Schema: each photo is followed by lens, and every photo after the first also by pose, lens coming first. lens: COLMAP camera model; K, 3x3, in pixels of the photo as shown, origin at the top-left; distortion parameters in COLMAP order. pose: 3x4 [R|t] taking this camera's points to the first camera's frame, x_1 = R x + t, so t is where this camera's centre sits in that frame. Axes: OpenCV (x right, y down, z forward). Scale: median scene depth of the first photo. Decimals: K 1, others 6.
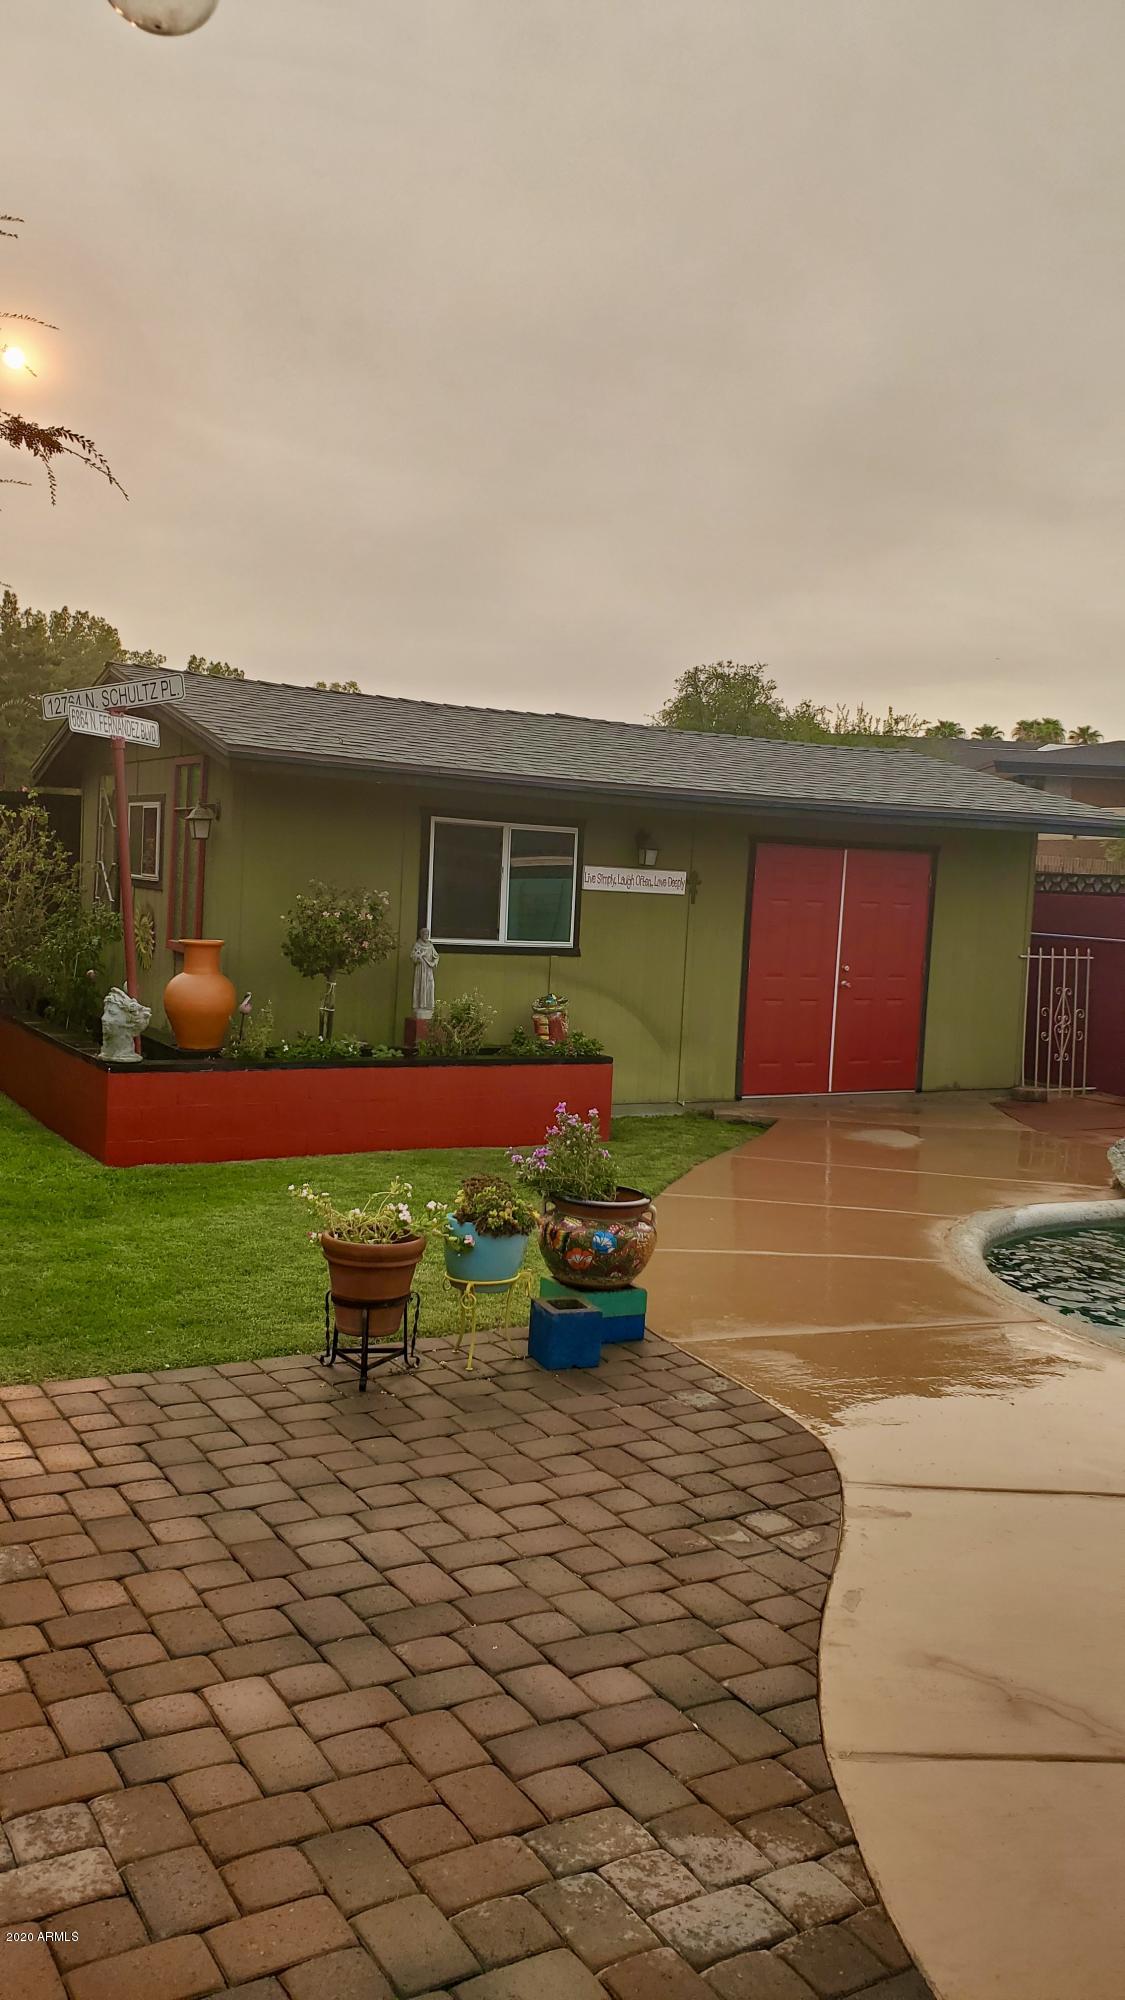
lens RADIAL K [[1557.4, 0, 562.5], [0, 1557.4, 1000.0], [0, 0, 1]] dist [0.229786, -0.781243]
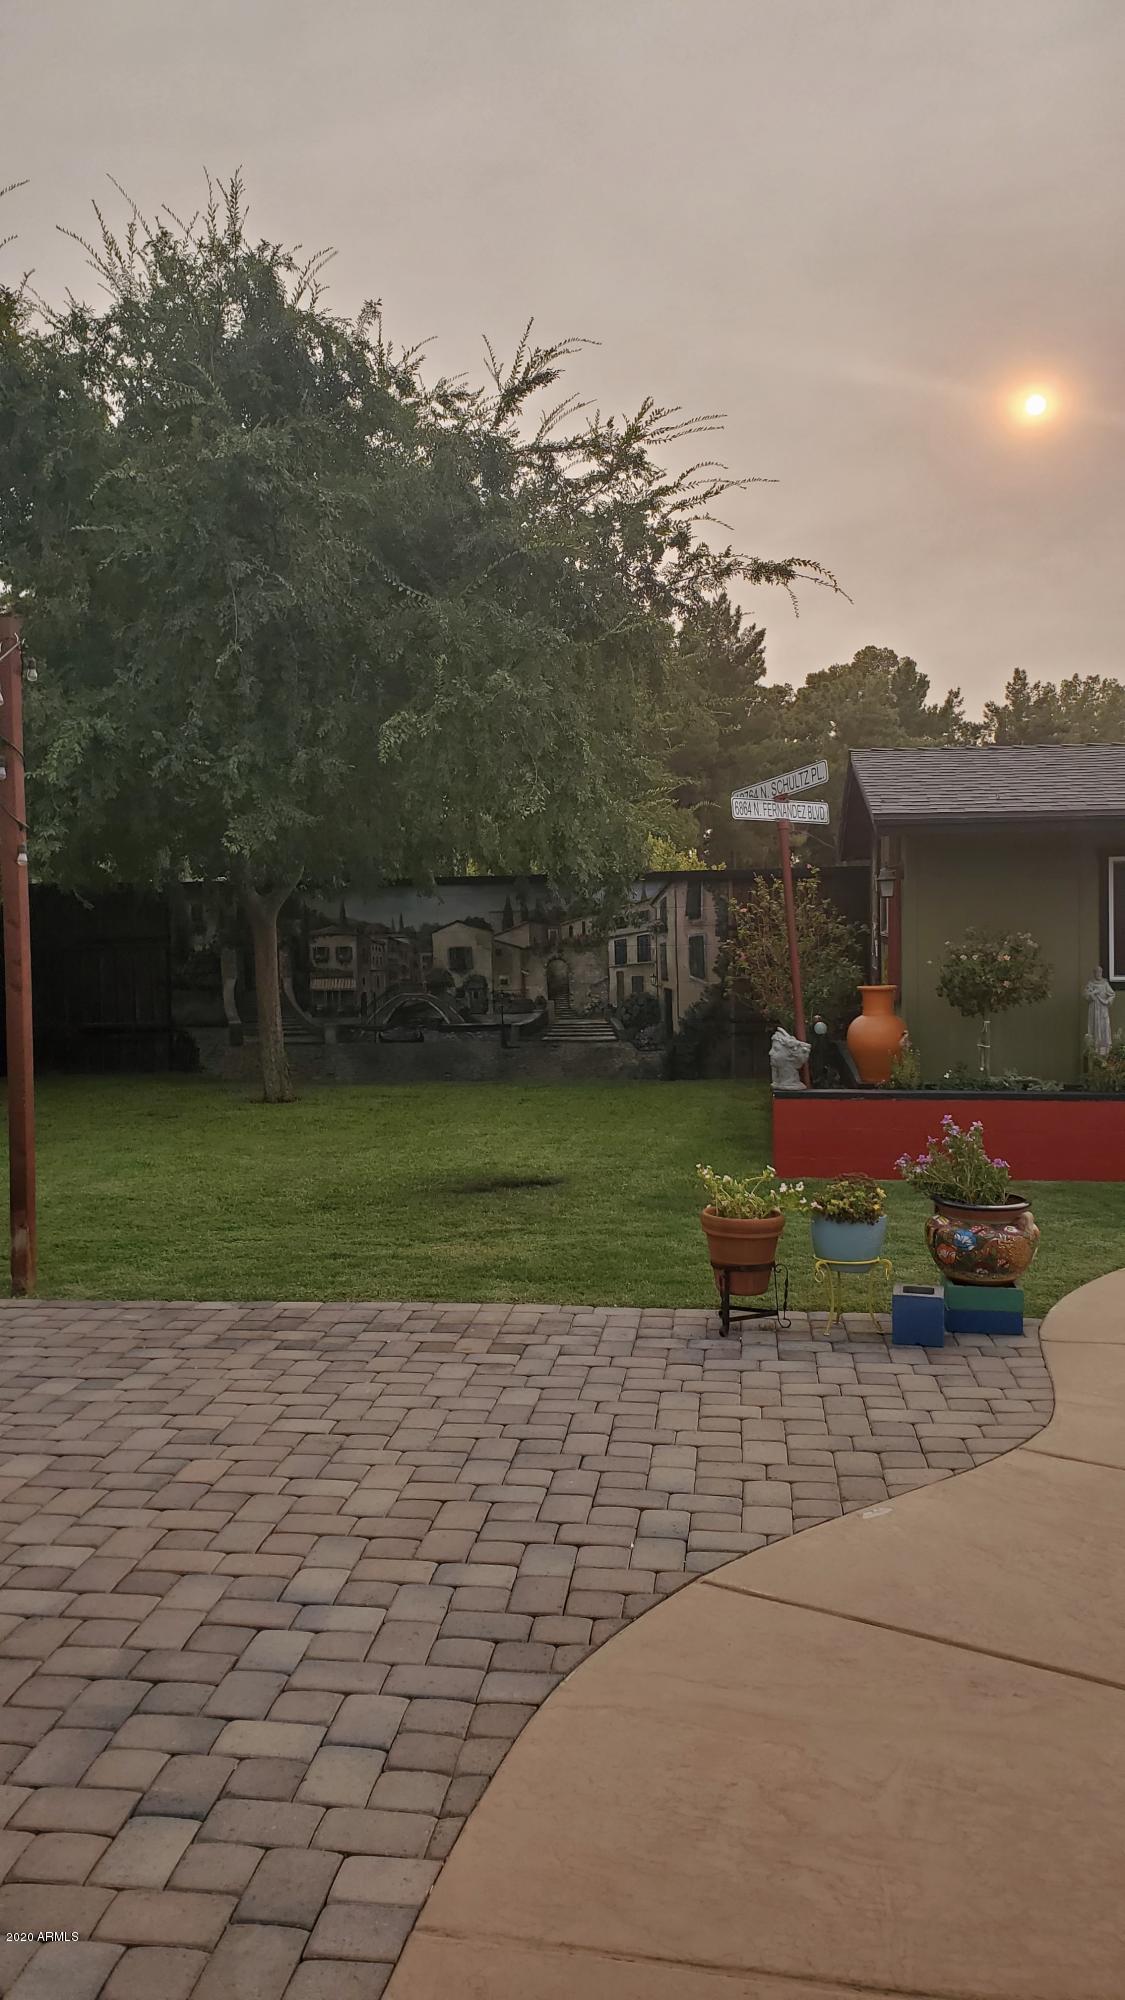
lens RADIAL K [[1557.4, 0, 562.5], [0, 1557.4, 1000.0], [0, 0, 1]] dist [0.229786, -0.781243]
pose [[0.789552, -0.031067, -0.612897, 0.289692], [0.007370, 0.999126, -0.041150, 0.017150], [0.613640, 0.027973, 0.789091, -0.035446]]
